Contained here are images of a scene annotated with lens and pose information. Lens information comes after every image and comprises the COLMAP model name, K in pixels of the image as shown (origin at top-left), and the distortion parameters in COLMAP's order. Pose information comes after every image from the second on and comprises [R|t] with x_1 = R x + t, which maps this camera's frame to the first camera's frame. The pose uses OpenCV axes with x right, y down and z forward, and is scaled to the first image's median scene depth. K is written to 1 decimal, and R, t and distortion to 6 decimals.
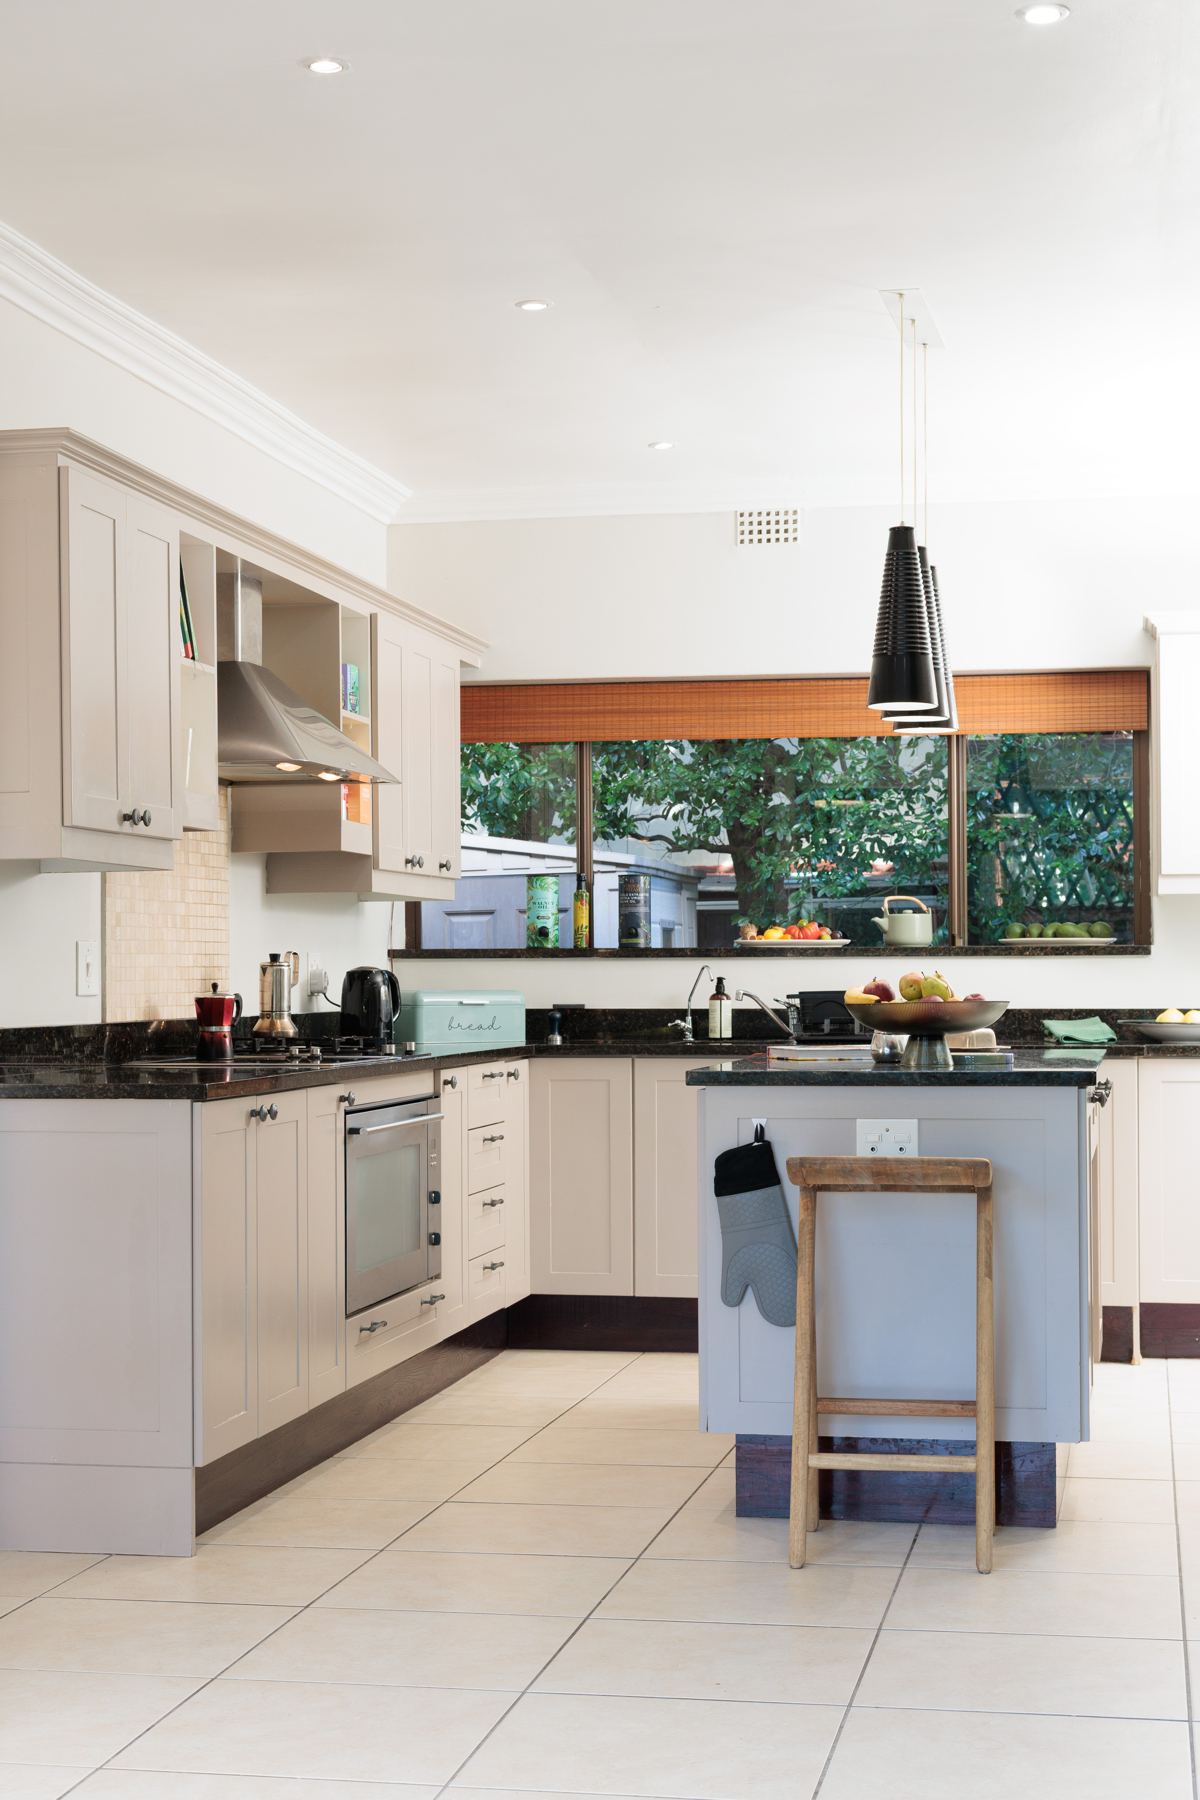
lens RADIAL K [[3100.7, 0, 610.6], [0, 3100.7, 939.9], [0, 0, 1]] dist [0.091860, 0.000000]
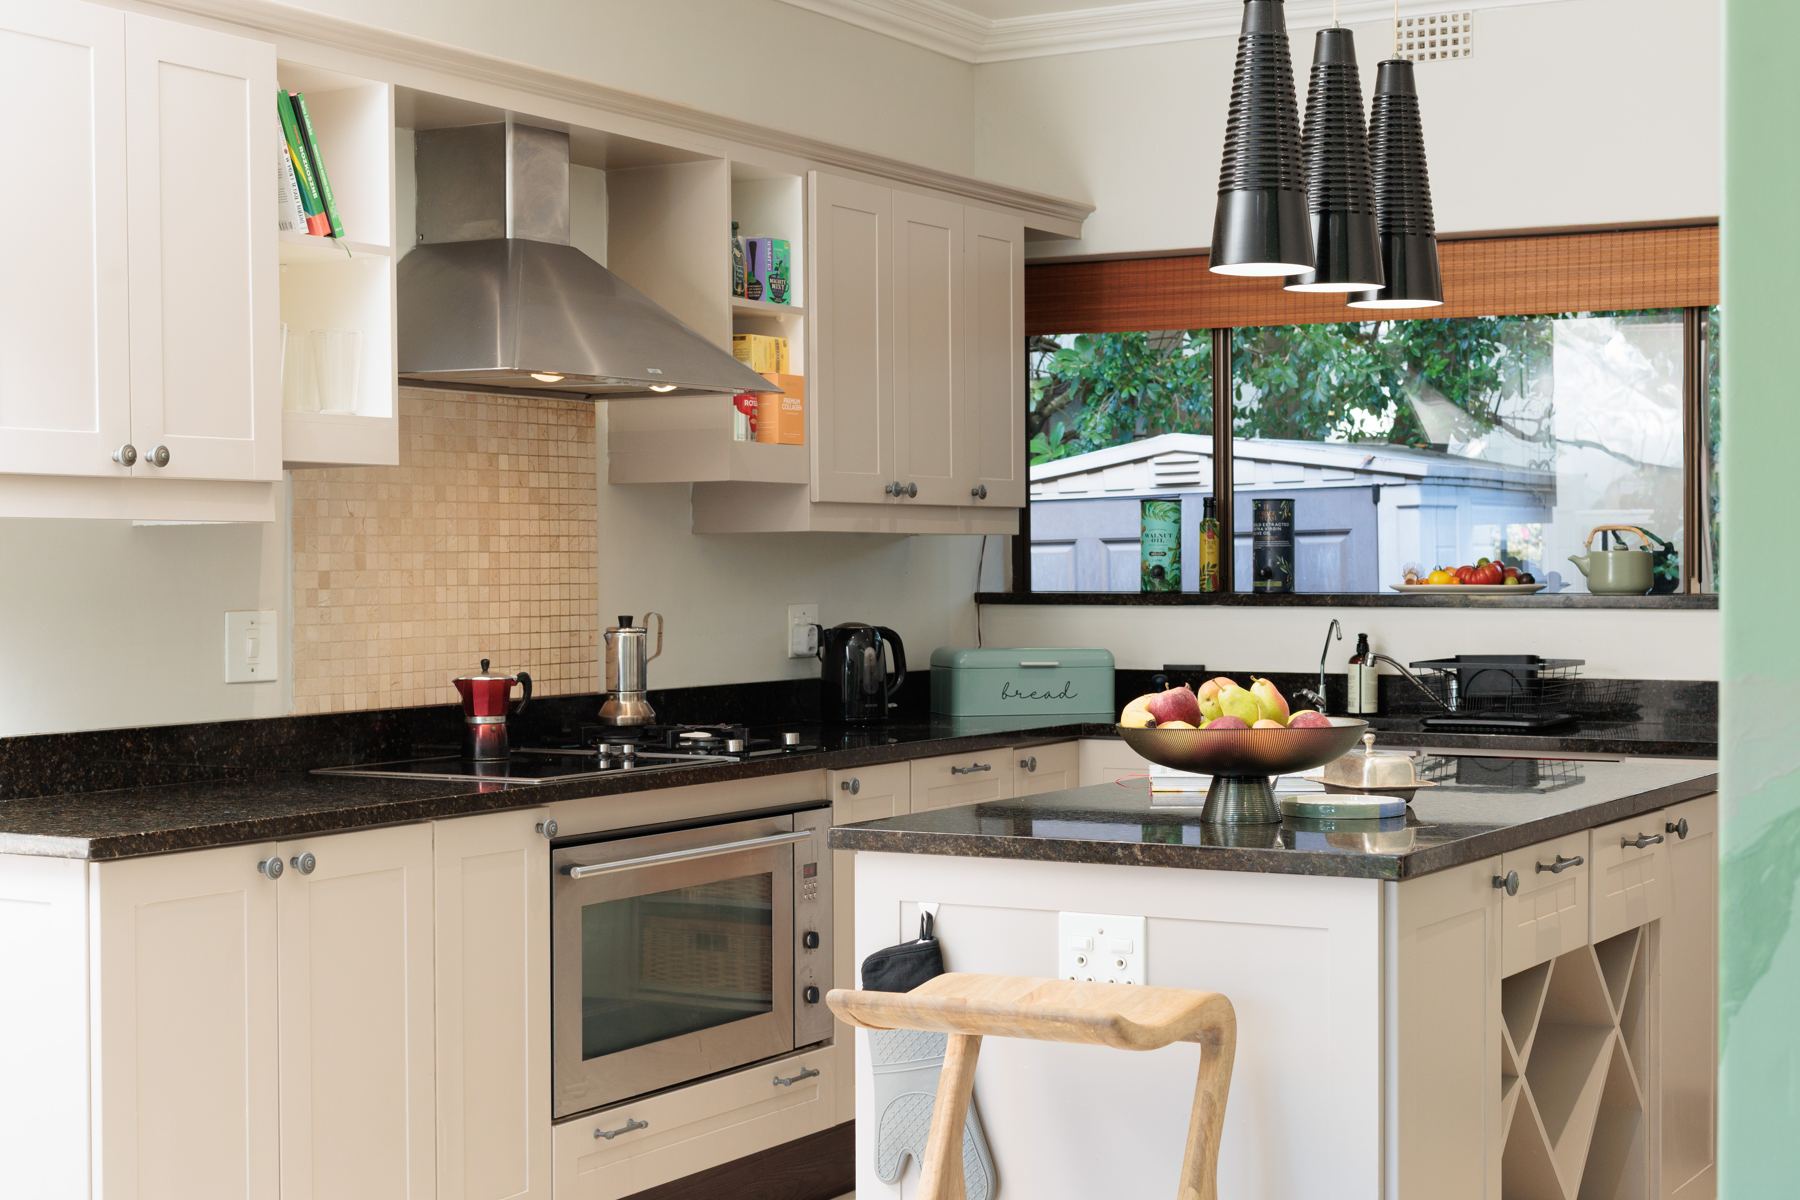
lens RADIAL K [[2897.7, 0, 907.6], [0, 2897.7, 593.3], [0, 0, 1]] dist [0.033930, 0.000000]
pose [[0.940430, 0.004625, -0.339955, 0.204092], [0.003957, 0.999691, 0.024547, -0.018643], [0.339964, -0.024430, 0.940121, 0.343318]]
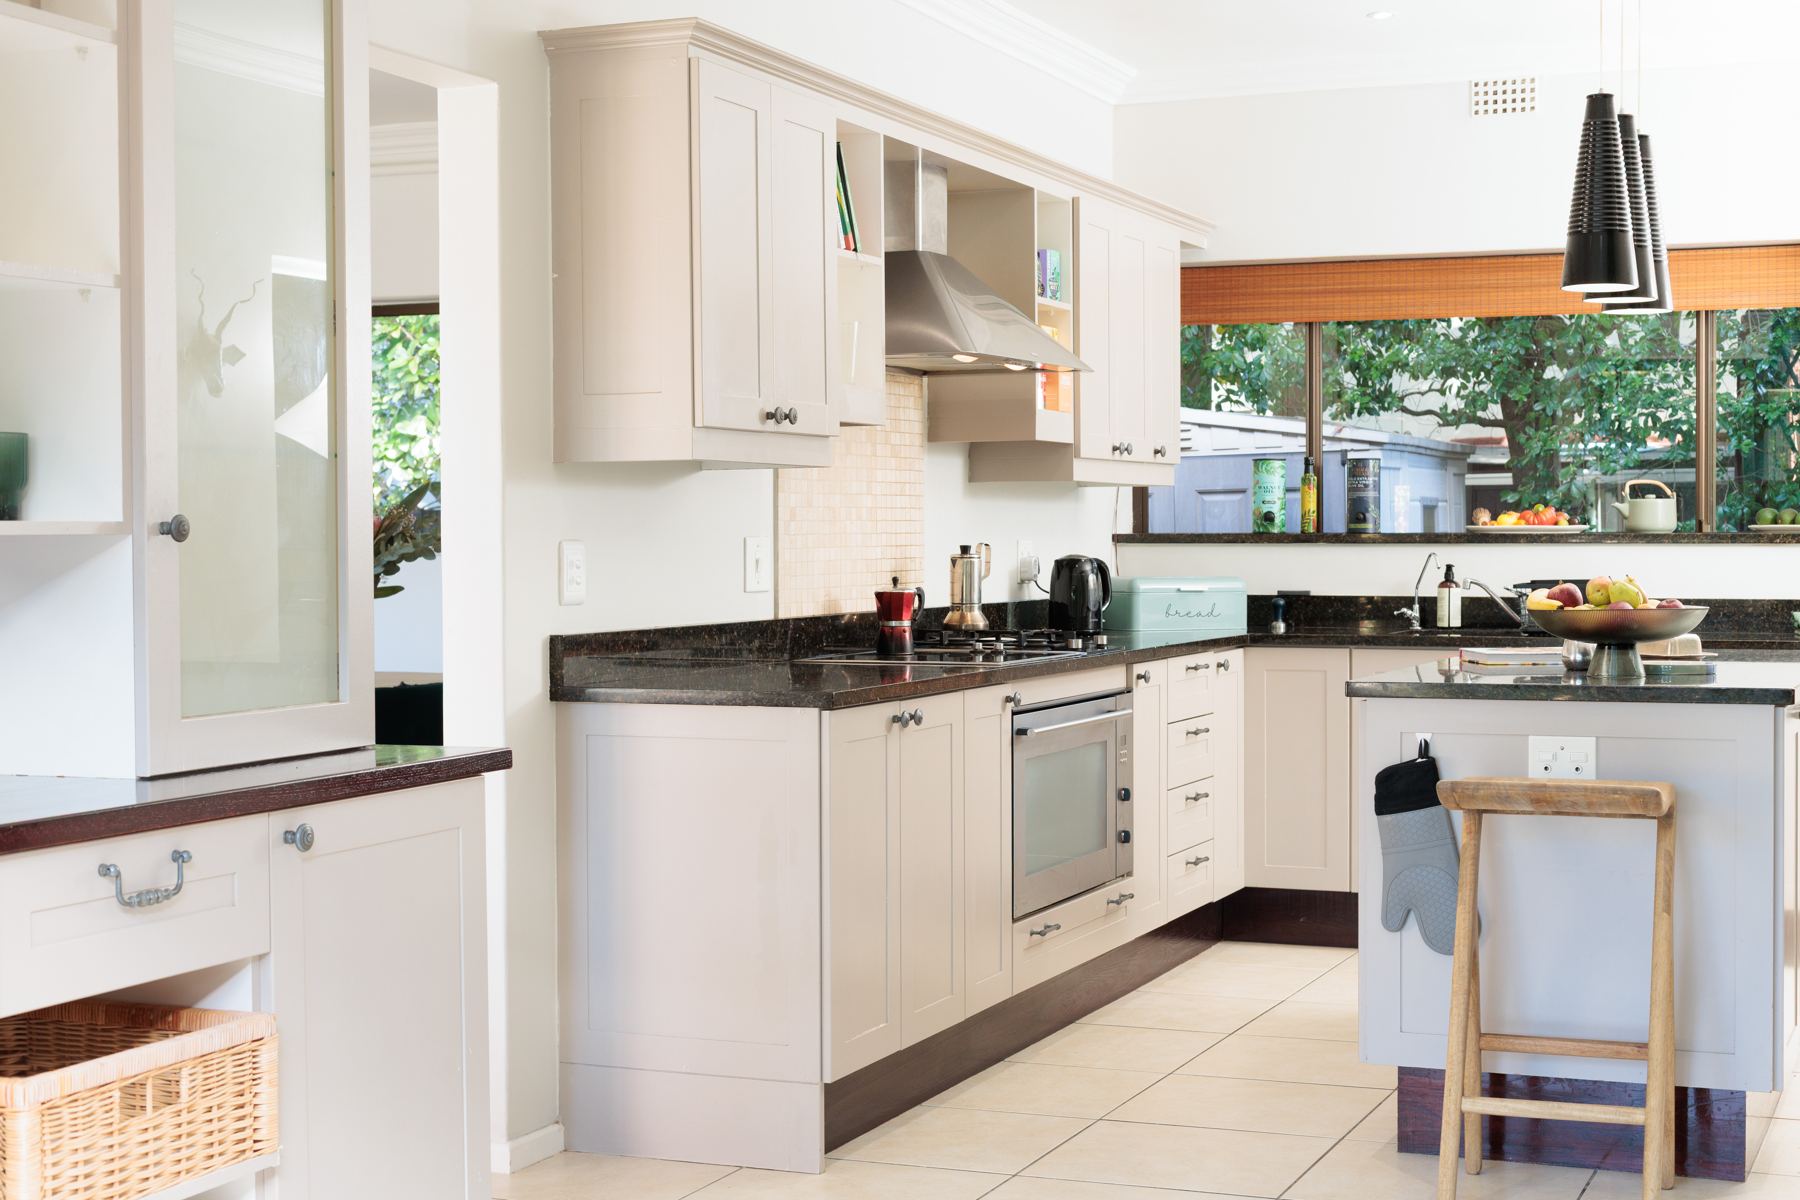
lens RADIAL K [[2897.7, 0, 900.1], [0, 2897.7, 596.9], [0, 0, 1]] dist [0.033930, 0.000000]
pose [[0.981063, 0.006284, -0.193587, 0.050288], [0.000622, 0.999366, 0.035591, -0.012047], [0.193688, -0.035037, 0.980437, 0.089910]]
